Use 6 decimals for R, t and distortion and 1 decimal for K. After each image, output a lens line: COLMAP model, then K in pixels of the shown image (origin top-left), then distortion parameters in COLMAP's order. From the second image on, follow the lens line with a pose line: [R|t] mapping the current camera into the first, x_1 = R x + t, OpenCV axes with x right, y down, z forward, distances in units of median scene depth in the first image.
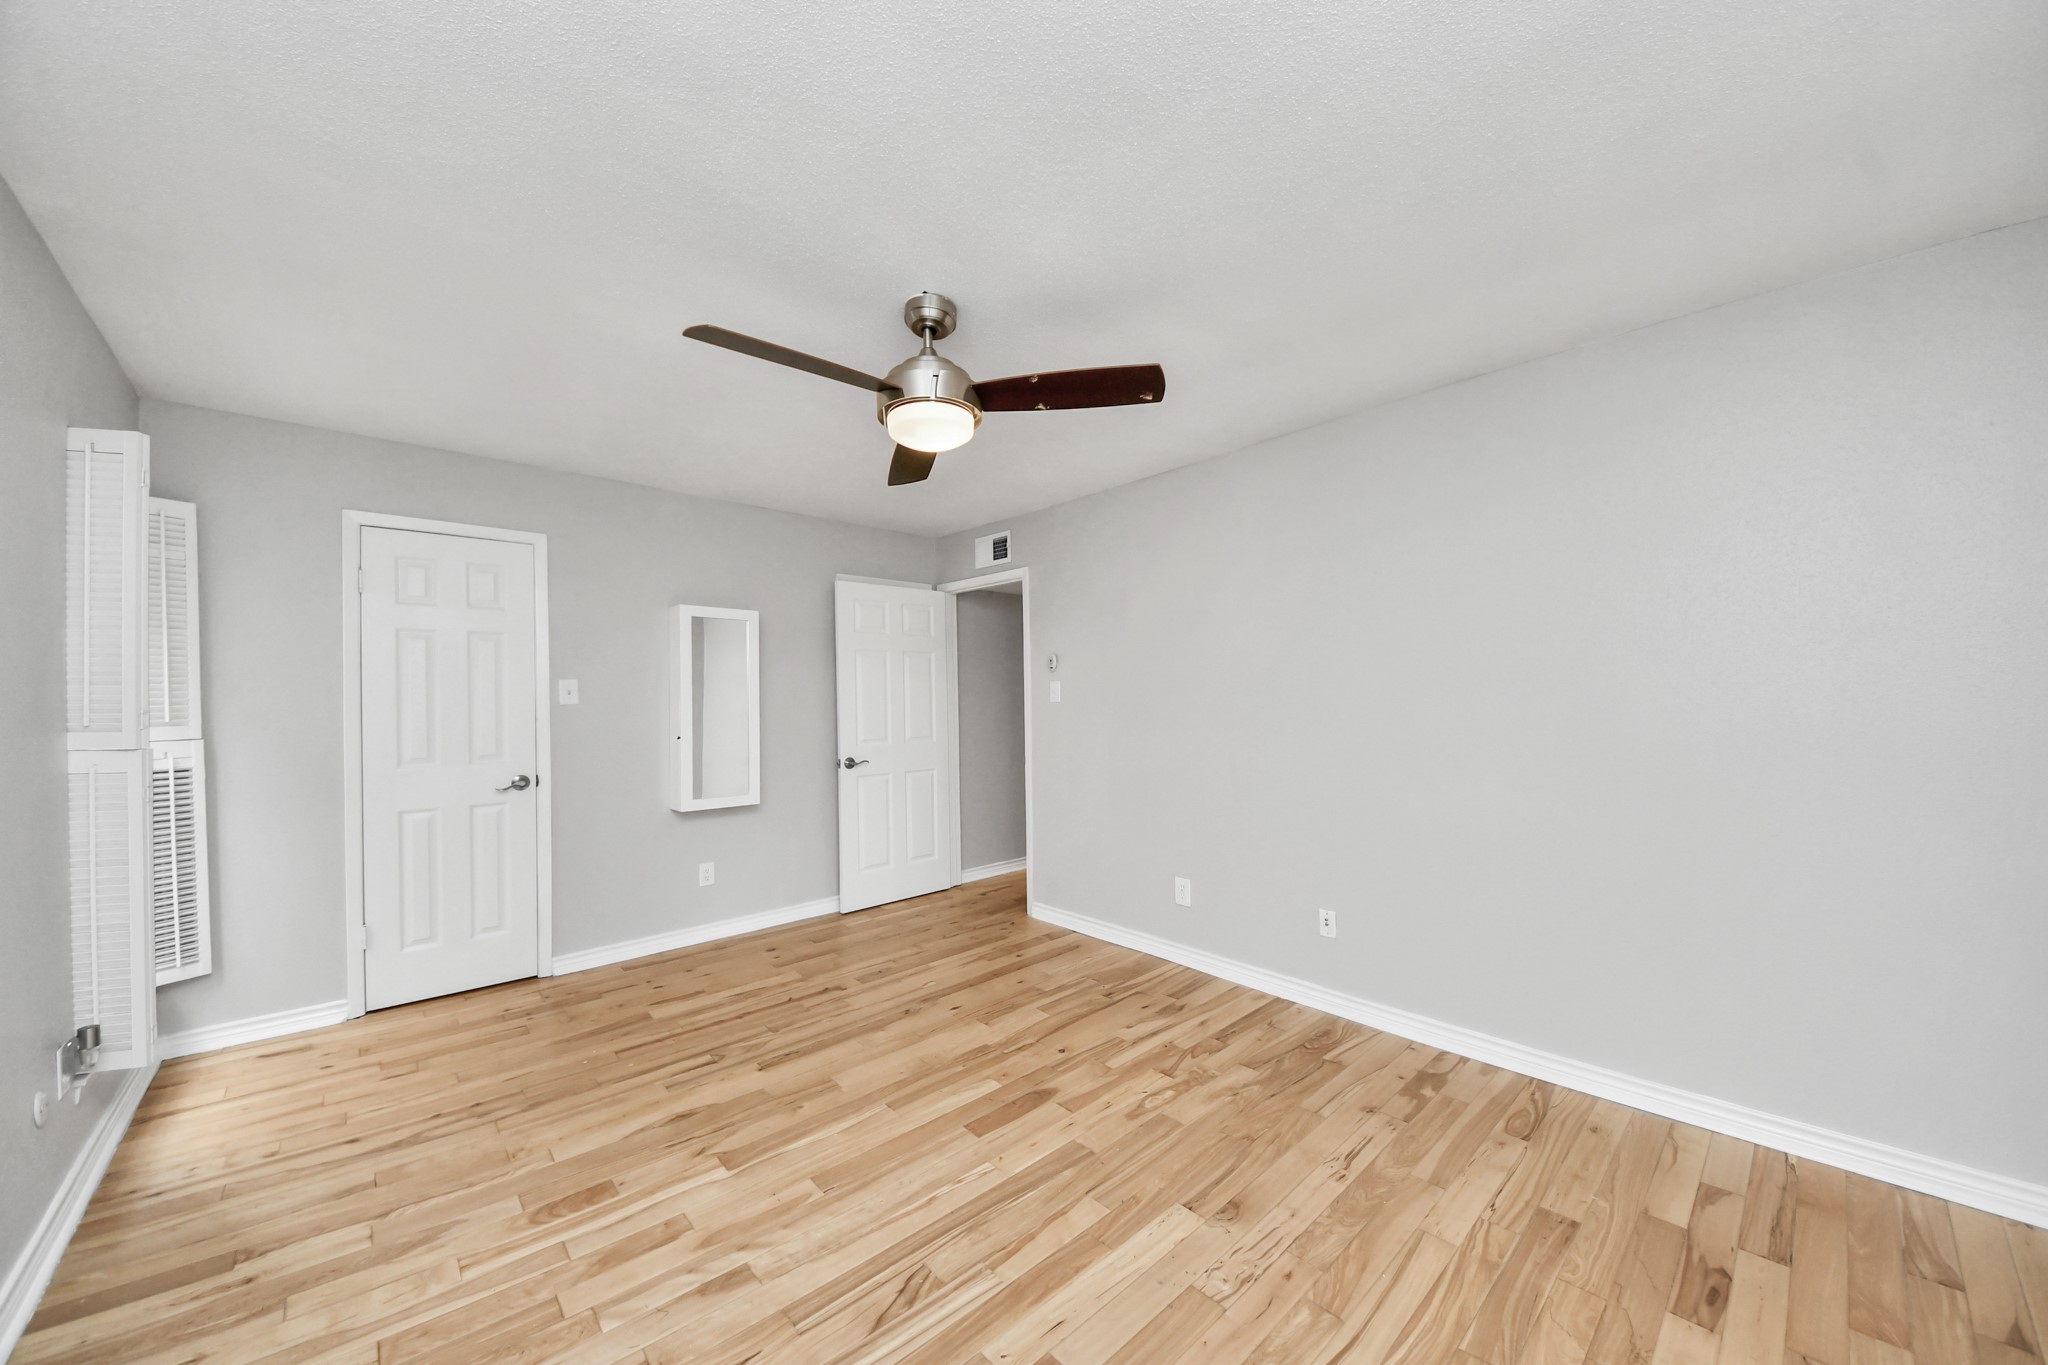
lens RADIAL K [[743.6, 0, 1026.0], [0, 743.6, 687.4], [0, 0, 1]] dist [0.009346, -0.008492]
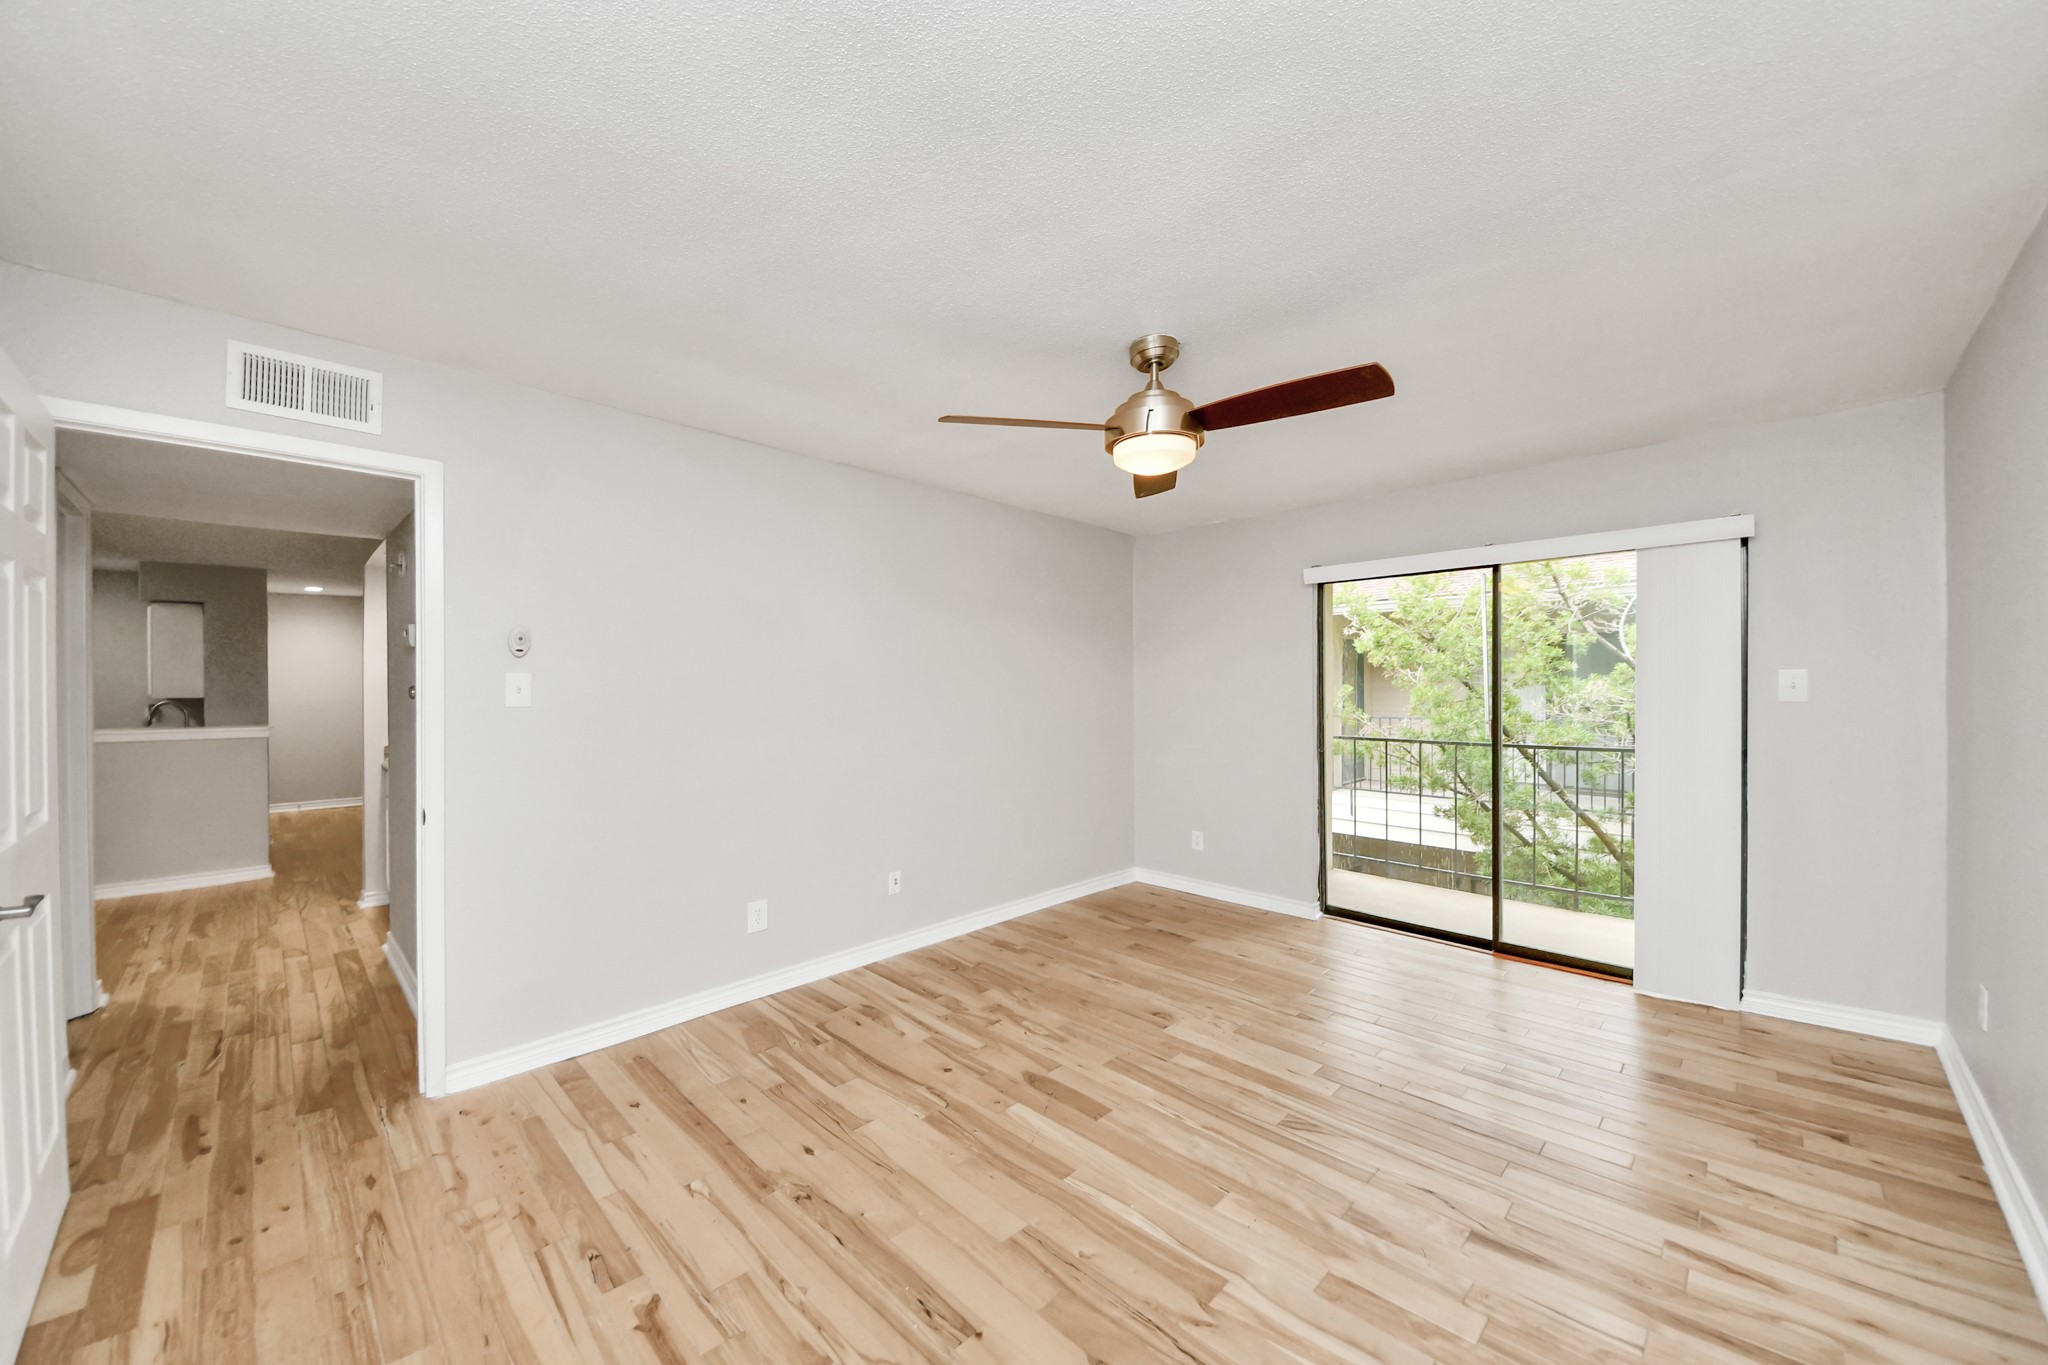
lens RADIAL K [[743.6, 0, 1020.9], [0, 743.6, 681.7], [0, 0, 1]] dist [0.009346, -0.008492]
pose [[-0.051855, 0.009273, 0.998612, -0.926467], [-0.011764, 0.999882, -0.009895, 0.000434], [-0.998585, -0.012261, -0.051740, 0.978971]]
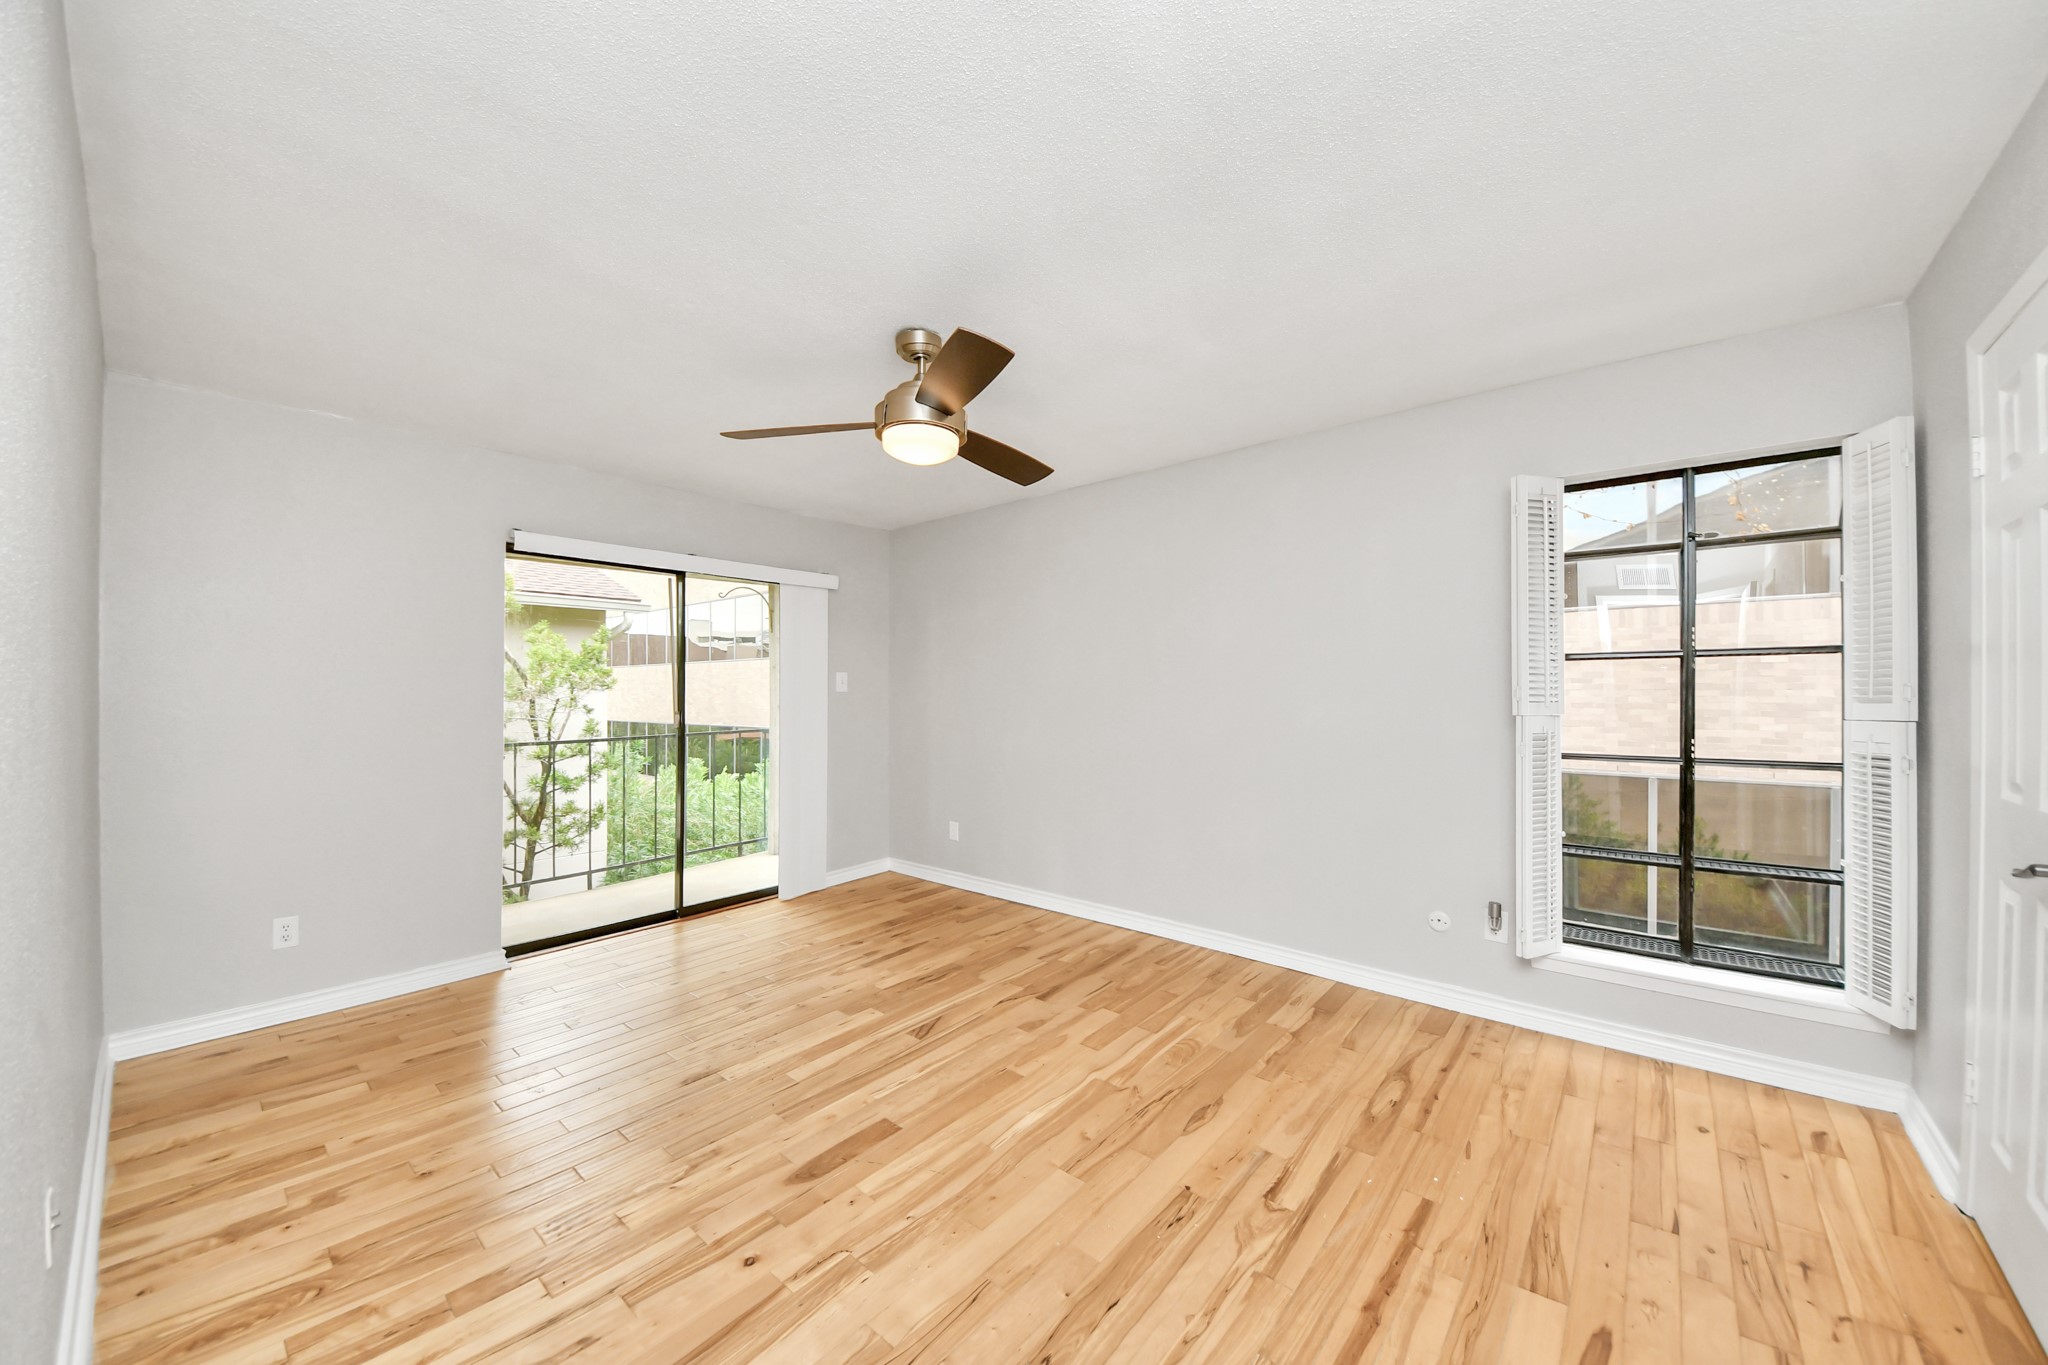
lens RADIAL K [[743.6, 0, 1016.7], [0, 743.6, 692.5], [0, 0, 1]] dist [0.009346, -0.008492]
pose [[-0.993245, 0.012030, -0.115411, -0.107308], [0.013042, 0.999883, -0.008015, 0.024559], [0.115302, -0.009466, -0.993285, 1.673846]]
